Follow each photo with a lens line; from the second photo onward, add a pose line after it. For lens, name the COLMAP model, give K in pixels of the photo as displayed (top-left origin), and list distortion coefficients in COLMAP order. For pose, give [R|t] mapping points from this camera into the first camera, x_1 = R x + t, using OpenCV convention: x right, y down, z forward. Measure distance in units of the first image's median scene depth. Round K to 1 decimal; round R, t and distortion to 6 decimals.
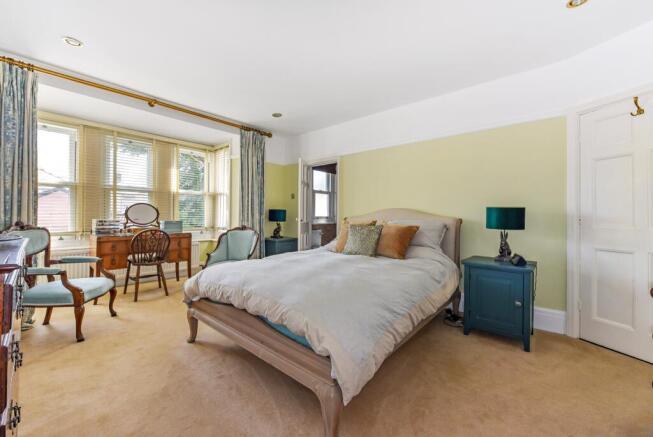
lens RADIAL K [[266.2, 0, 327.4], [0, 266.2, 216.3], [0, 0, 1]] dist [0.000813, -0.000253]
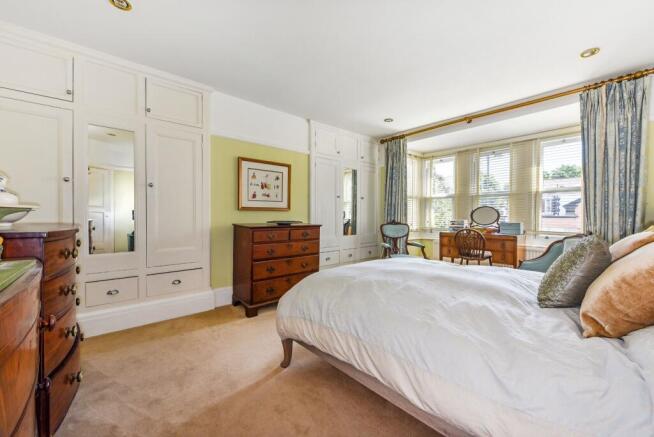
lens RADIAL K [[258.5, 0, 324.0], [0, 258.5, 214.1], [0, 0, 1]] dist [-0.000316, -0.000141]
pose [[-0.146642, -0.016377, -0.989054, 0.476155], [-0.009675, 0.999839, -0.015121, 0.007538], [0.989142, 0.007351, -0.146777, 0.476128]]
